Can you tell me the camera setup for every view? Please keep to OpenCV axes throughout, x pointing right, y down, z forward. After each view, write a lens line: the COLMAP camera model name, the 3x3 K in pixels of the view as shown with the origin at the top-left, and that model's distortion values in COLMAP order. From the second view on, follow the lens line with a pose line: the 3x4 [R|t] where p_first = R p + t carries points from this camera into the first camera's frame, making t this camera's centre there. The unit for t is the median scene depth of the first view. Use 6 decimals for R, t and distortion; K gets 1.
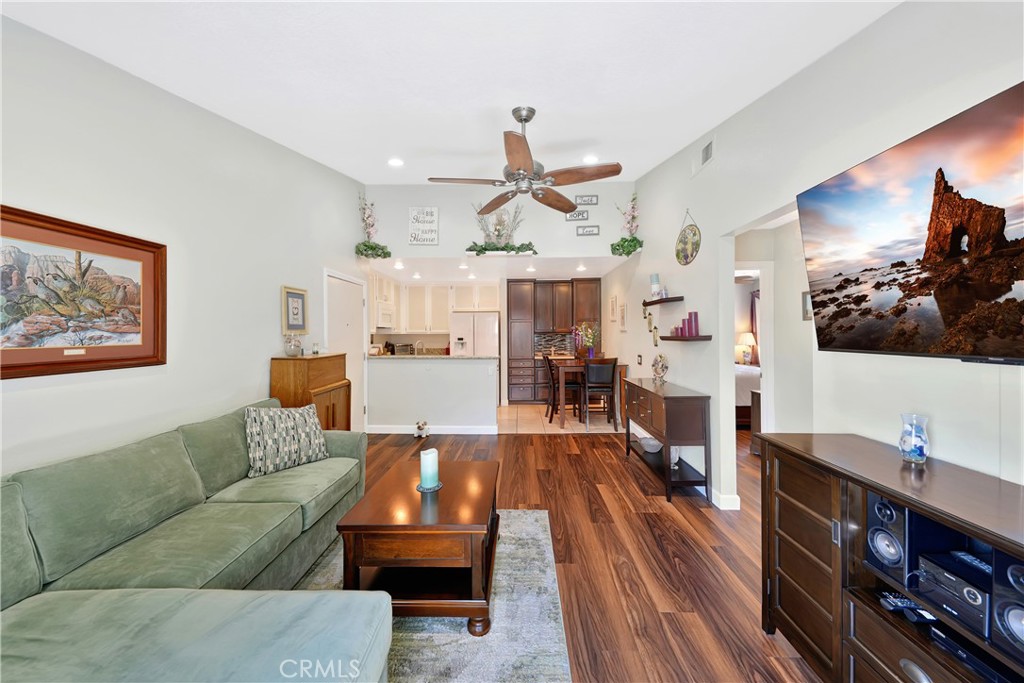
lens RADIAL K [[411.8, 0, 519.6], [0, 411.8, 323.6], [0, 0, 1]] dist [0.029752, 0.000143]
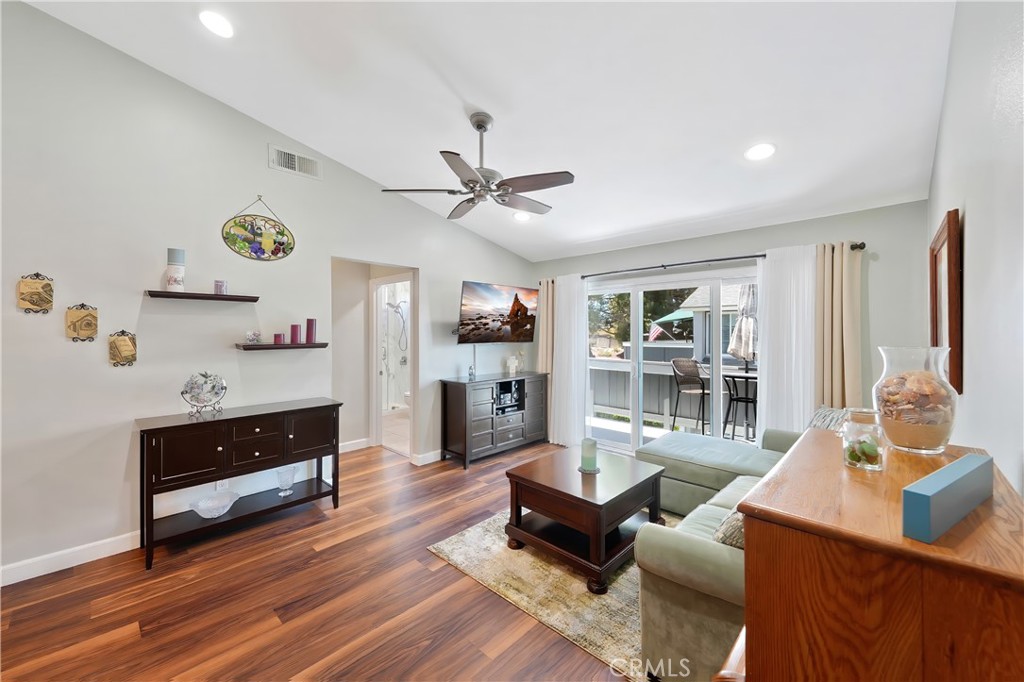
lens RADIAL K [[385.9, 0, 498.6], [0, 385.9, 330.7], [0, 0, 1]] dist [0.008815, -0.000616]
pose [[-0.736313, 0.001112, 0.676640, -0.481203], [-0.012700, 0.999800, -0.015464, 0.011235], [-0.676522, -0.019980, -0.736151, 1.234768]]
